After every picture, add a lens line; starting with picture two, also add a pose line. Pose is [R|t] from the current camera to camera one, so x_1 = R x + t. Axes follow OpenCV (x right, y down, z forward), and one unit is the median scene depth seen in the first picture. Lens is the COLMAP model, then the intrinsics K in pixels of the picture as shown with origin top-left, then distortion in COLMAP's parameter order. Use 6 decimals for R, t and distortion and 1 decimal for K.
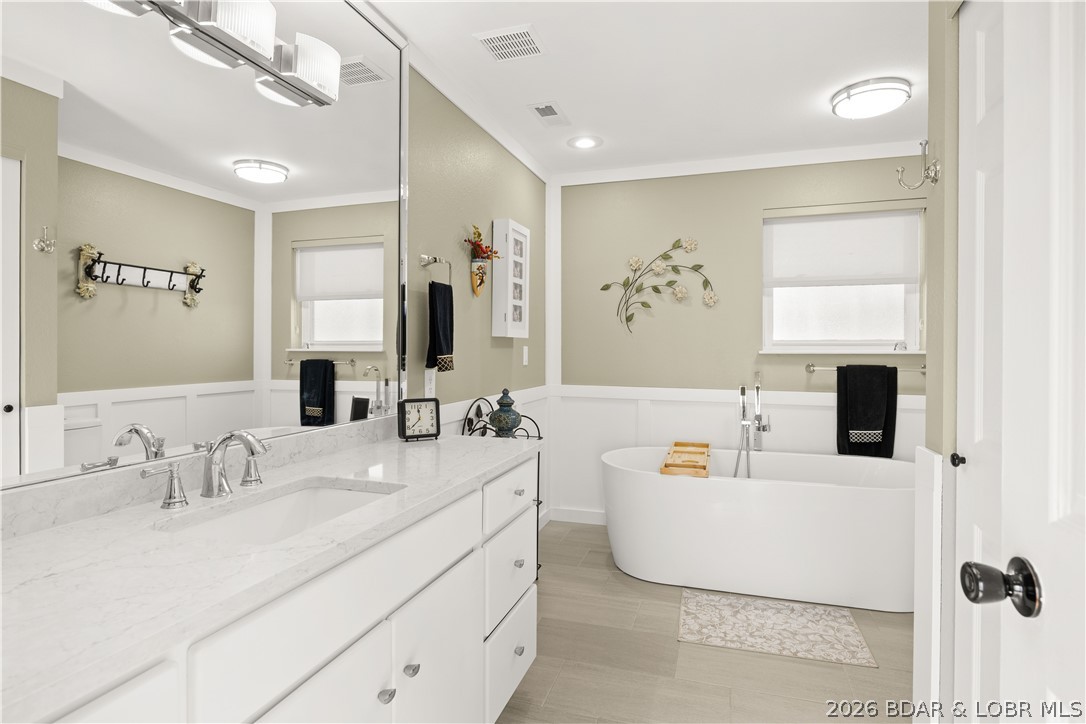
lens RADIAL K [[570.4, 0, 542.6], [0, 570.4, 355.1], [0, 0, 1]] dist [0.004015, 0.000027]
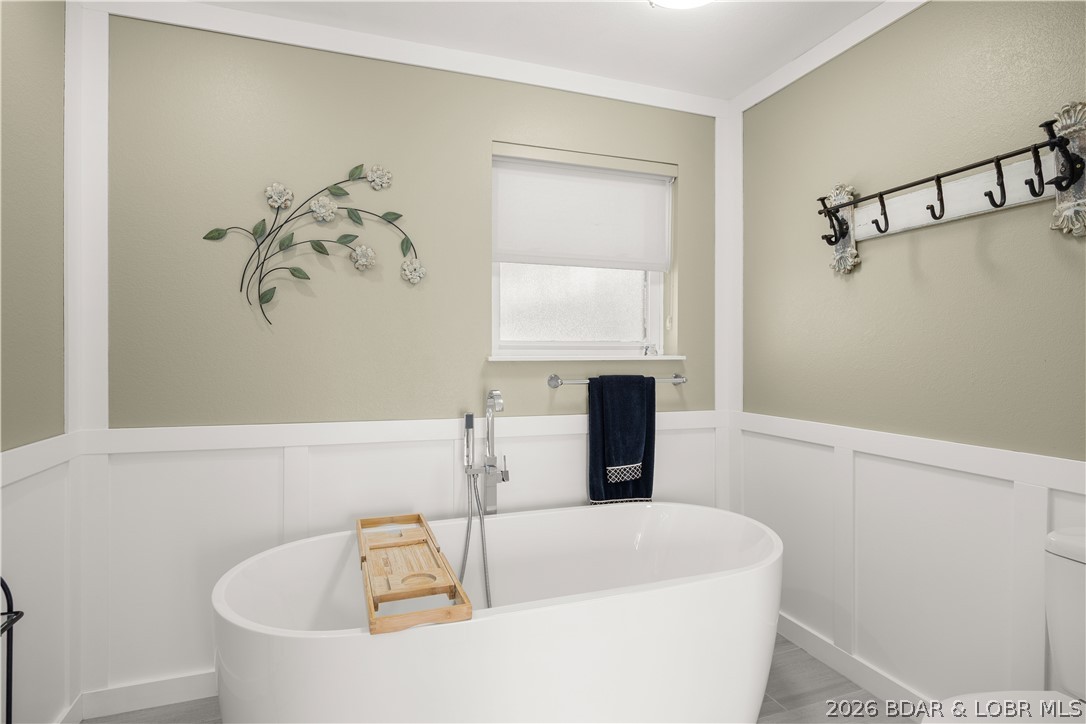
lens RADIAL K [[570.4, 0, 544.2], [0, 570.4, 358.0], [0, 0, 1]] dist [0.004015, 0.000027]
pose [[0.796702, -0.003498, 0.604362, 0.036697], [0.008911, 0.999943, -0.005960, -0.001302], [-0.604306, 0.010134, 0.796688, 0.430157]]
